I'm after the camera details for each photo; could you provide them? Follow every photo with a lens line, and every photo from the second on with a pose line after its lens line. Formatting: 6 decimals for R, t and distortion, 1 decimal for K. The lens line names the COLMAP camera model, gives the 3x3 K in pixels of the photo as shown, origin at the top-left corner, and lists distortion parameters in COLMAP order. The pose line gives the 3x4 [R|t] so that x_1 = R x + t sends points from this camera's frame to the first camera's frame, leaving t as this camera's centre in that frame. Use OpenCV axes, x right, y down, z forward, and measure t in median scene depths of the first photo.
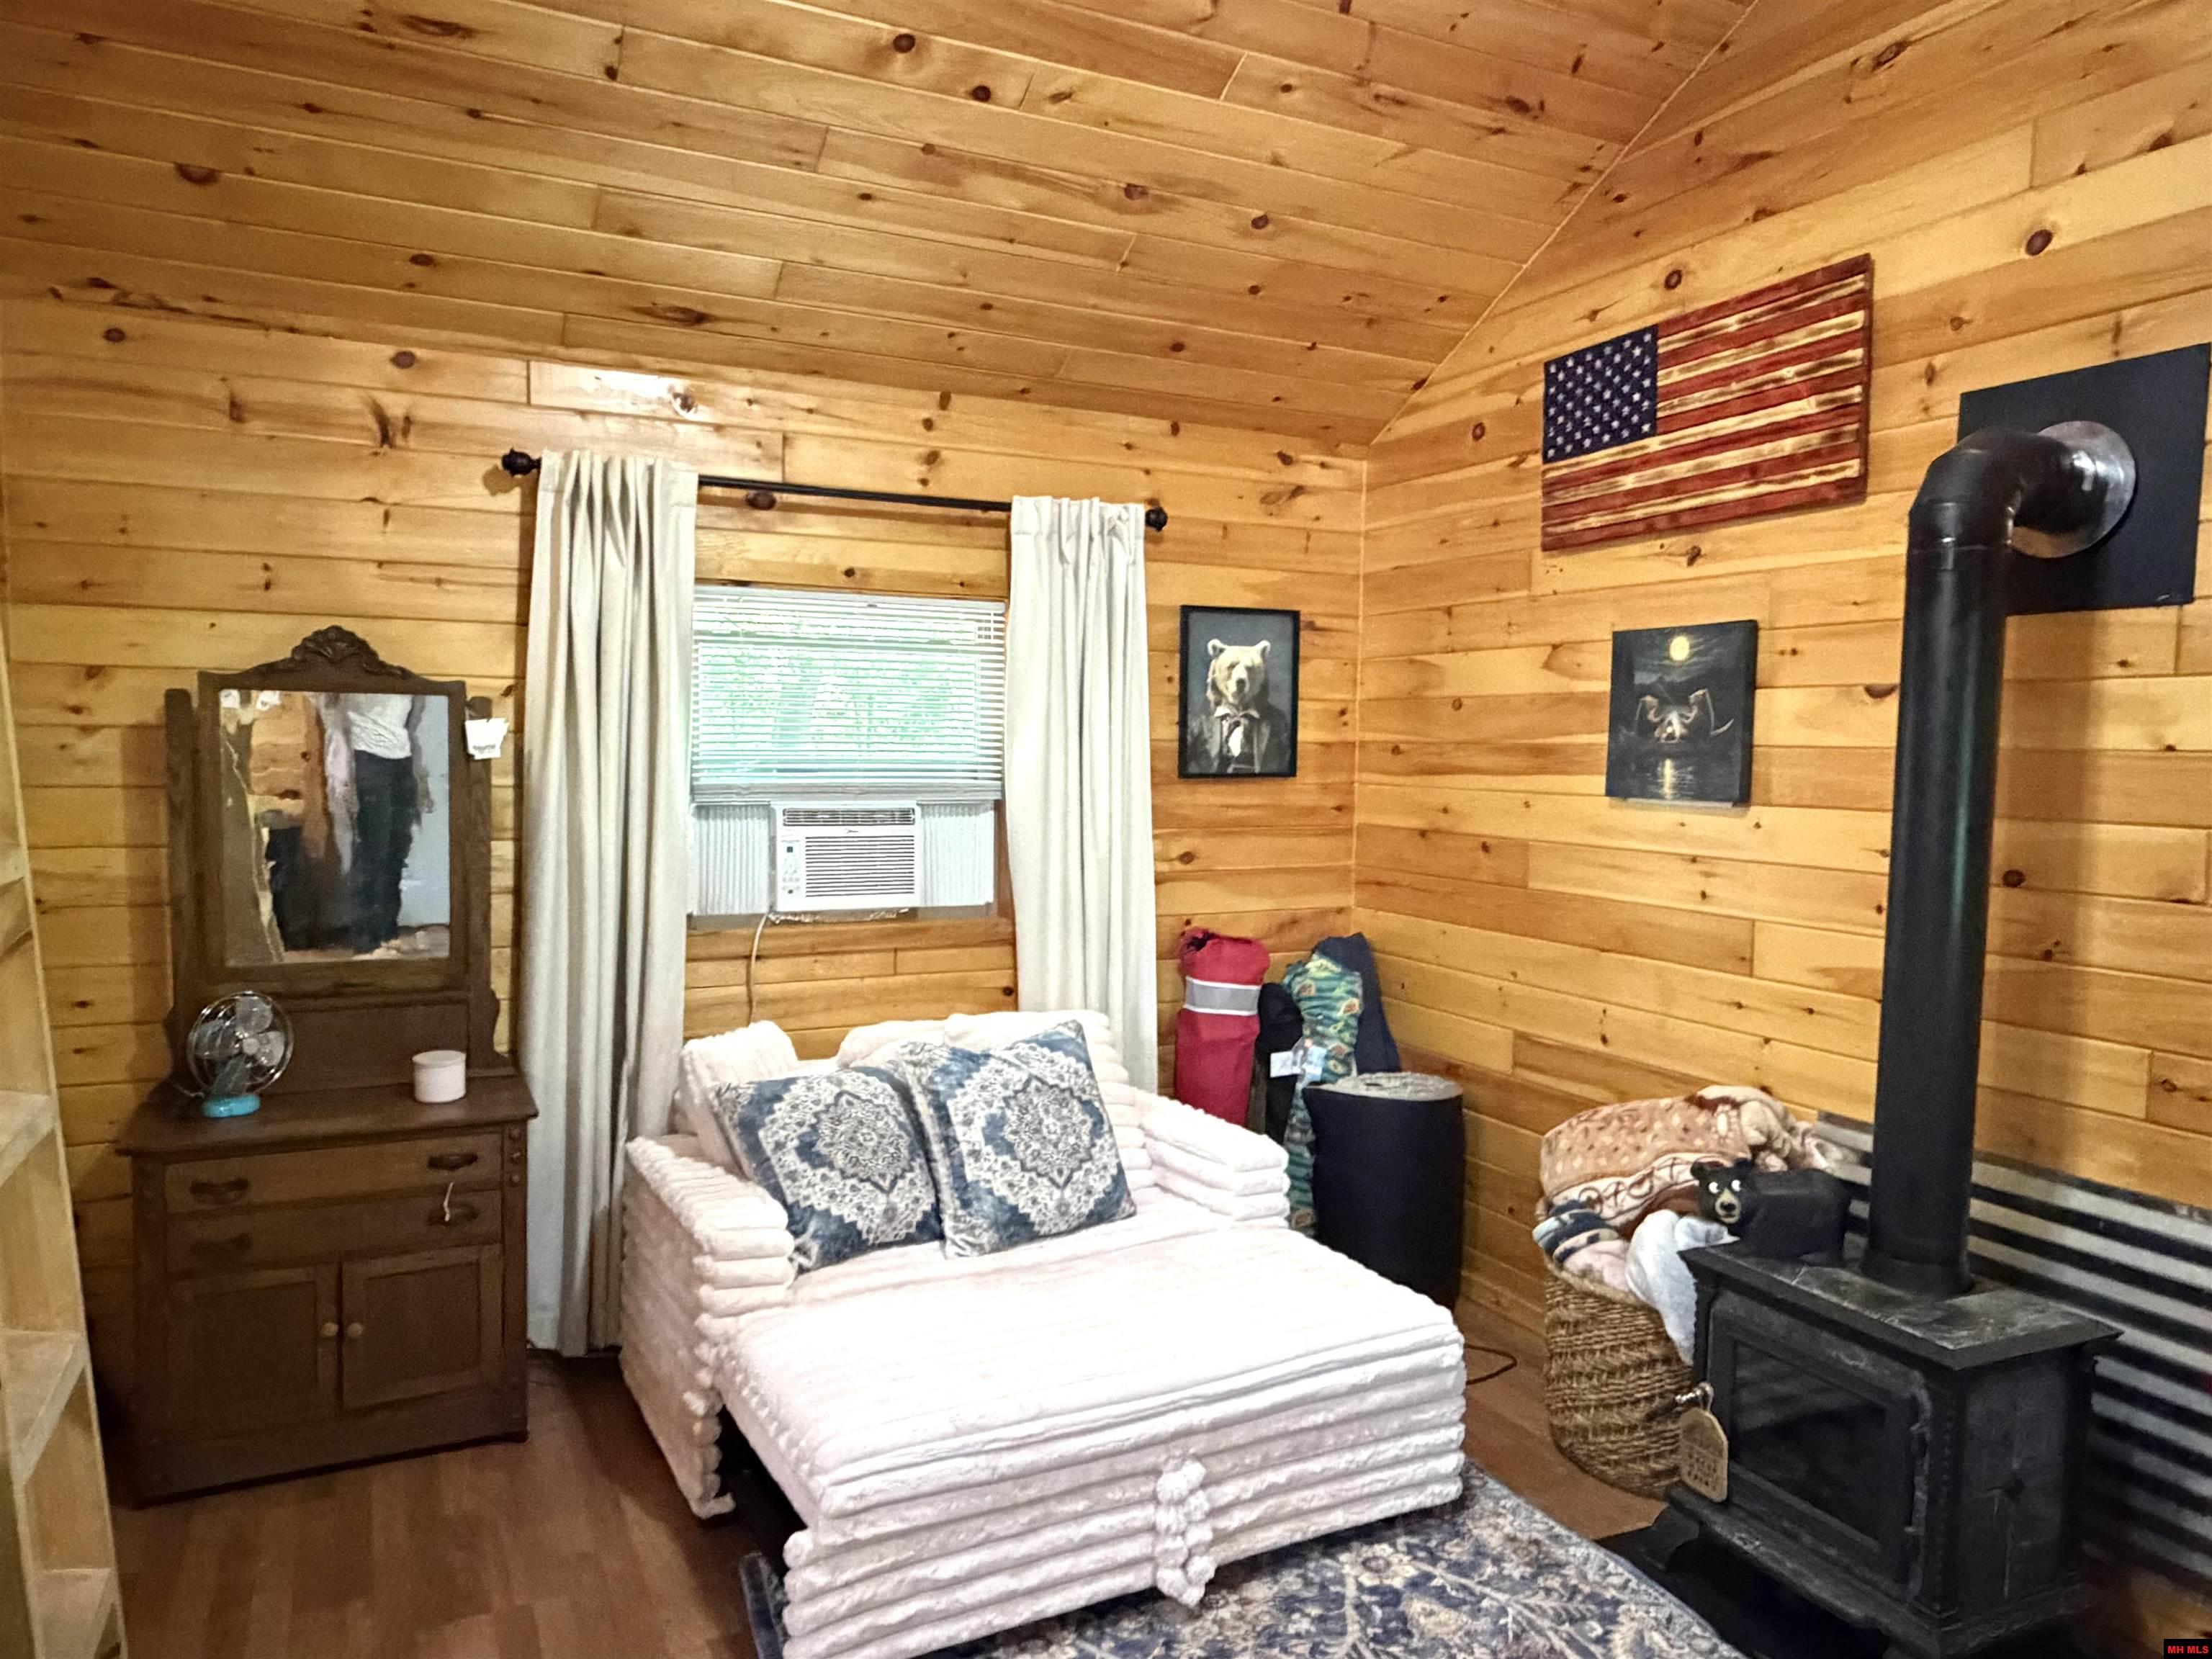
lens RADIAL K [[1472.3, 0, 1102.5], [0, 1472.3, 840.4], [0, 0, 1]] dist [-0.000661, 0.000886]
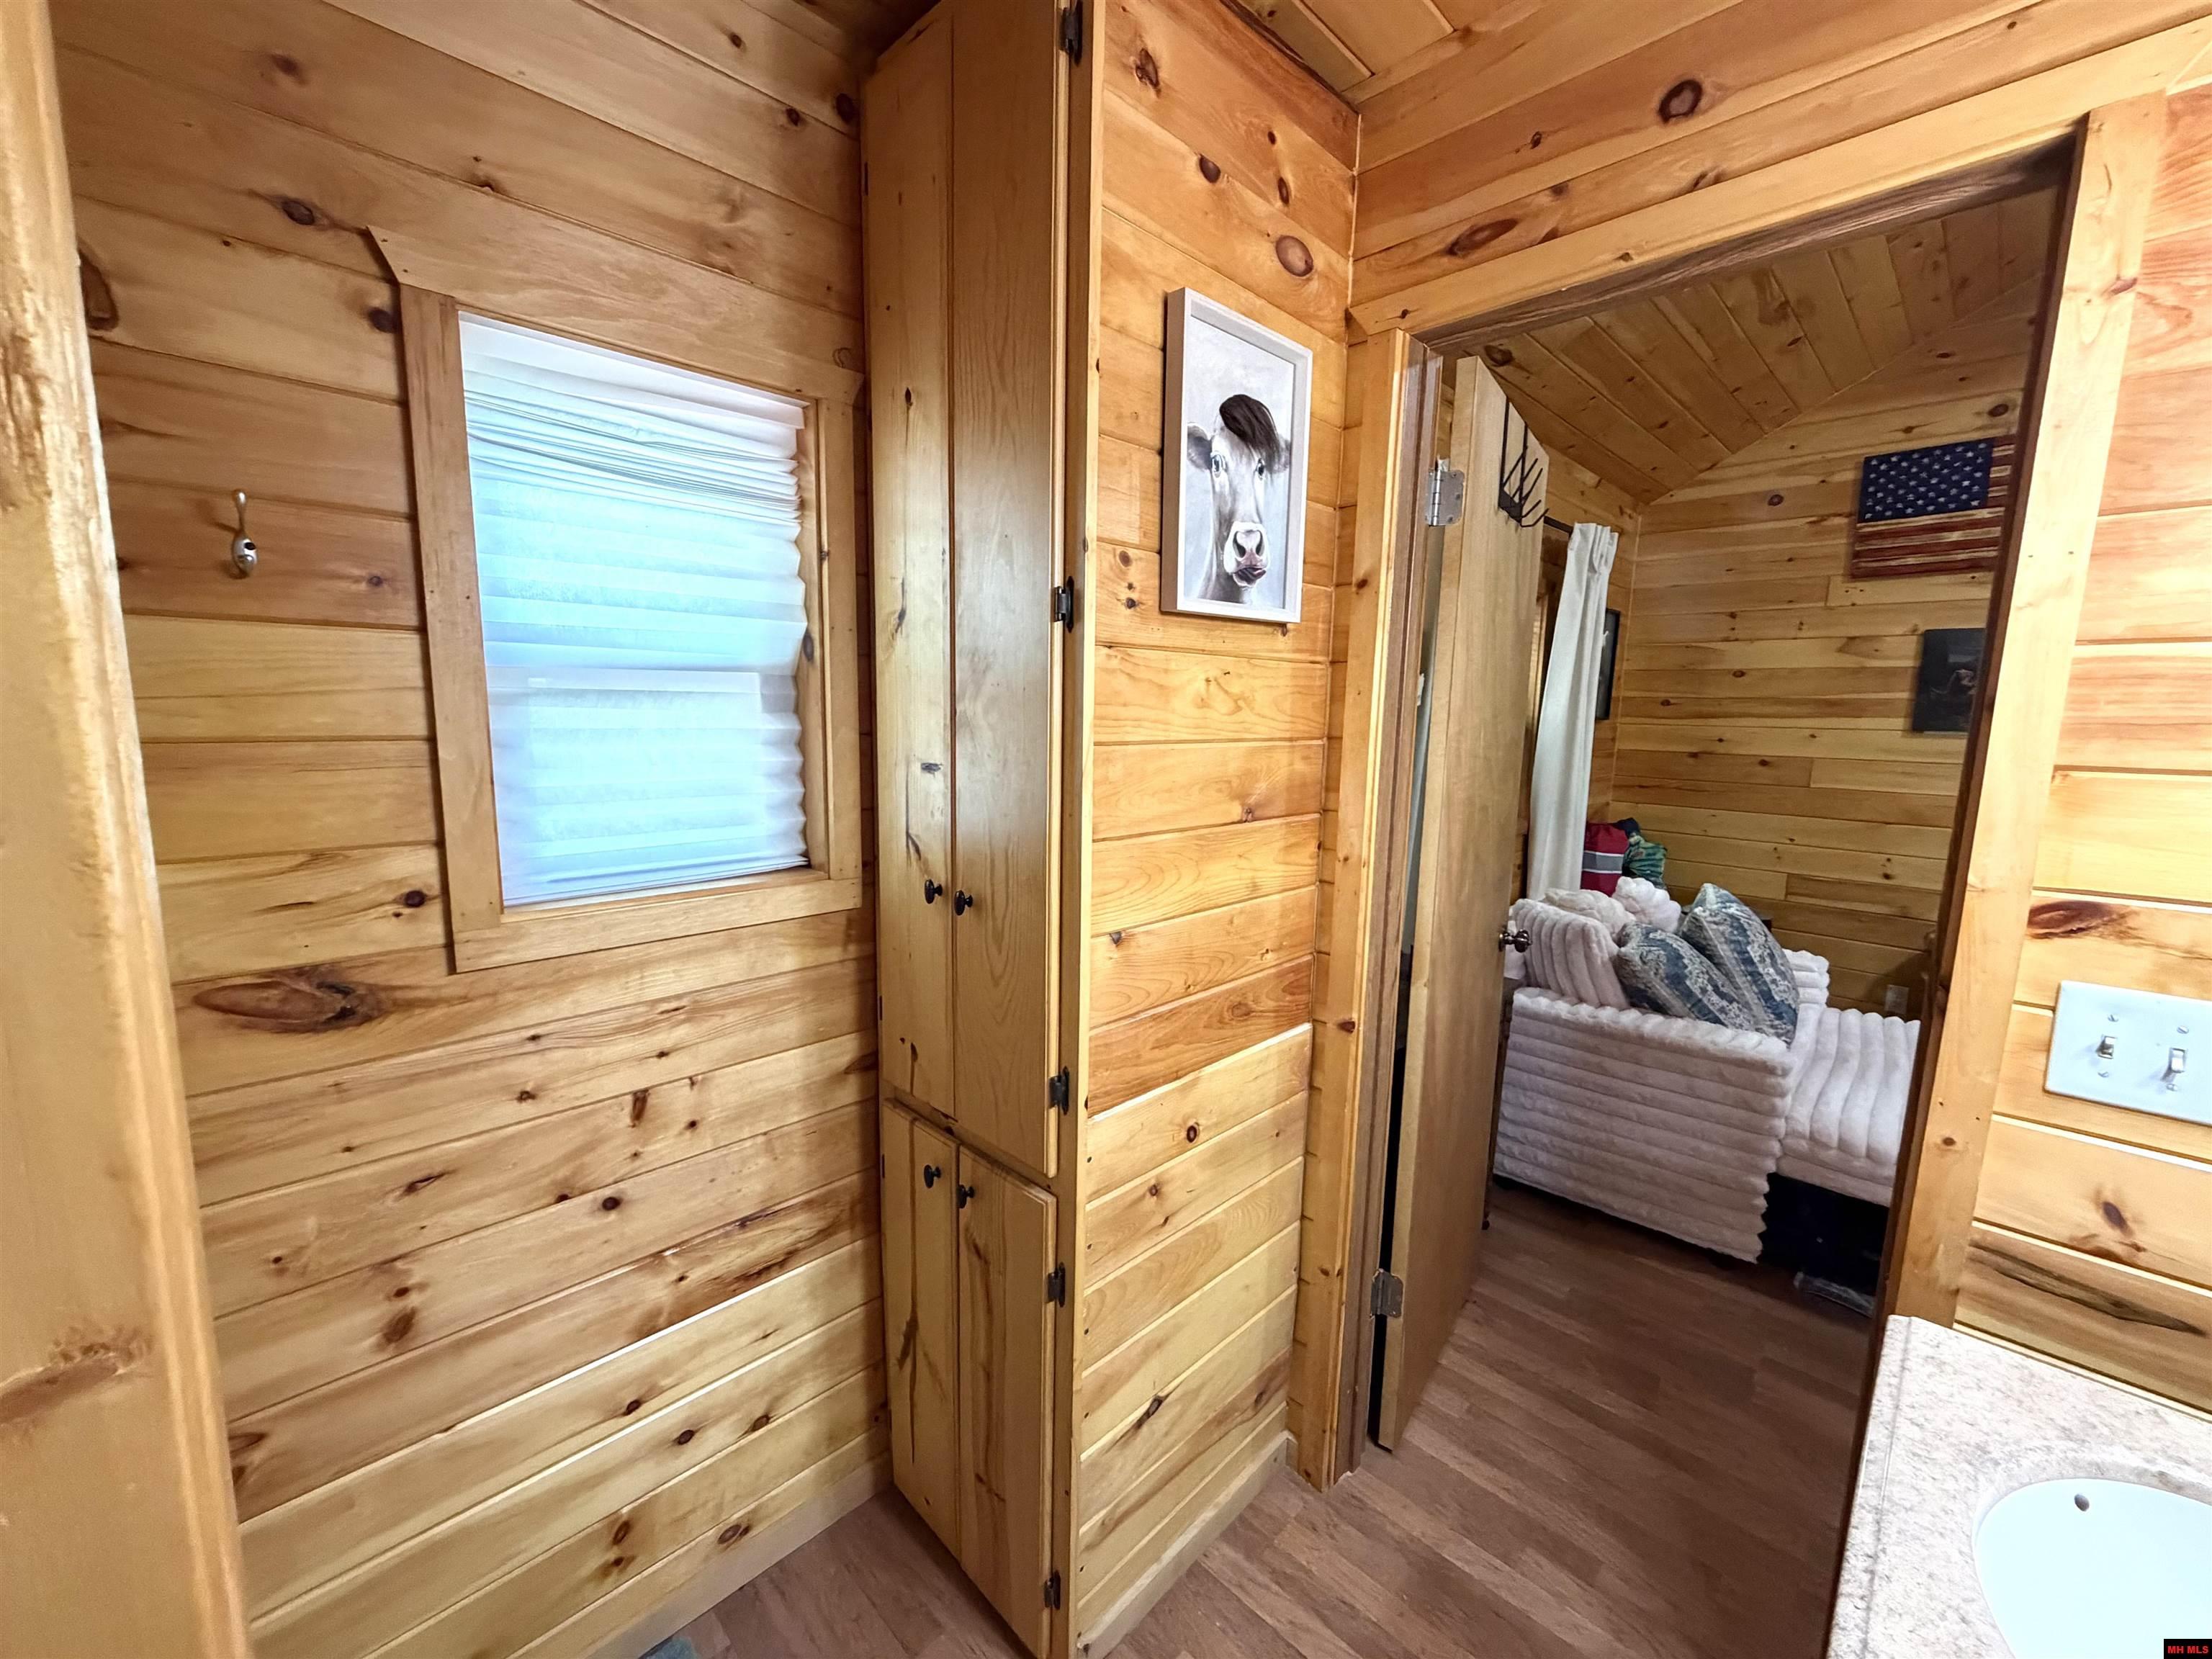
lens RADIAL K [[879.1, 0, 1095.2], [0, 879.1, 833.1], [0, 0, 1]] dist [0.001323, -0.000748]
pose [[0.949441, -0.045590, 0.310617, -0.915932], [0.019608, 0.996080, 0.086262, -0.019799], [-0.313332, -0.075810, 0.946613, 0.370581]]
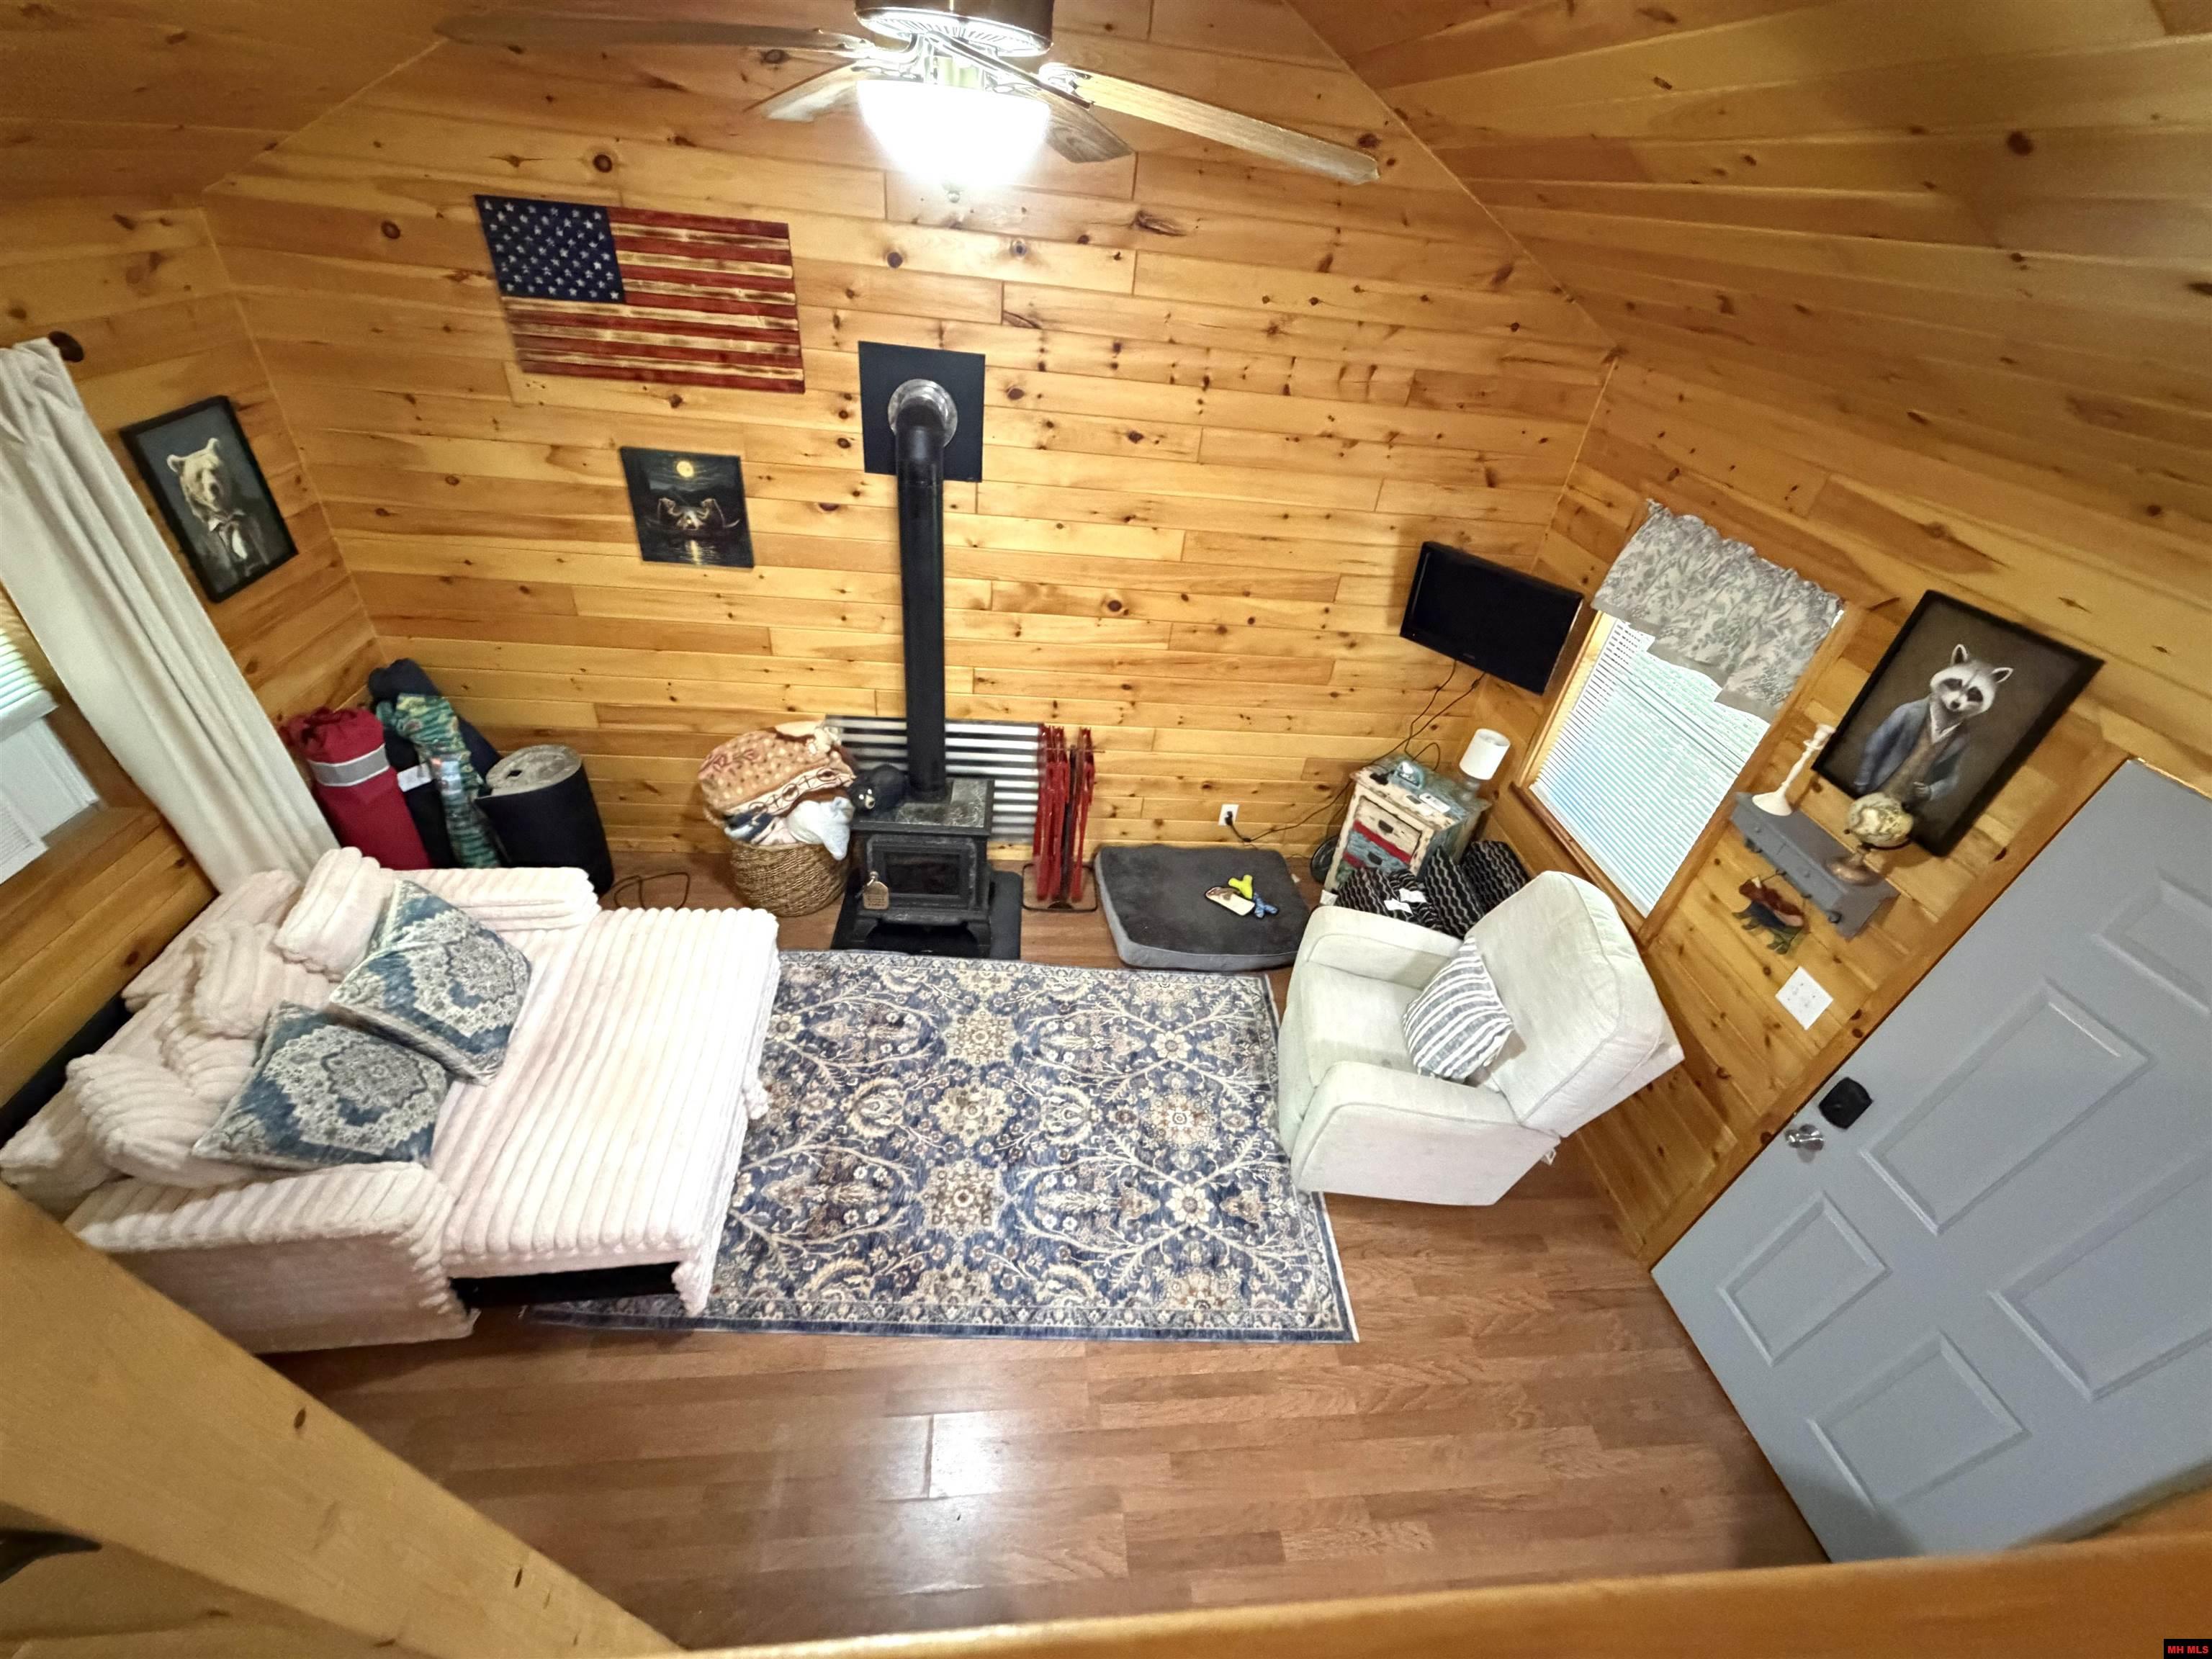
lens RADIAL K [[879.1, 0, 1101.5], [0, 879.1, 831.7], [0, 0, 1]] dist [0.001323, -0.000748]
pose [[0.360415, -0.540742, 0.760065, -0.366730], [-0.035396, 0.806313, 0.590429, -0.392794], [-0.932120, -0.239703, 0.271467, 0.255609]]
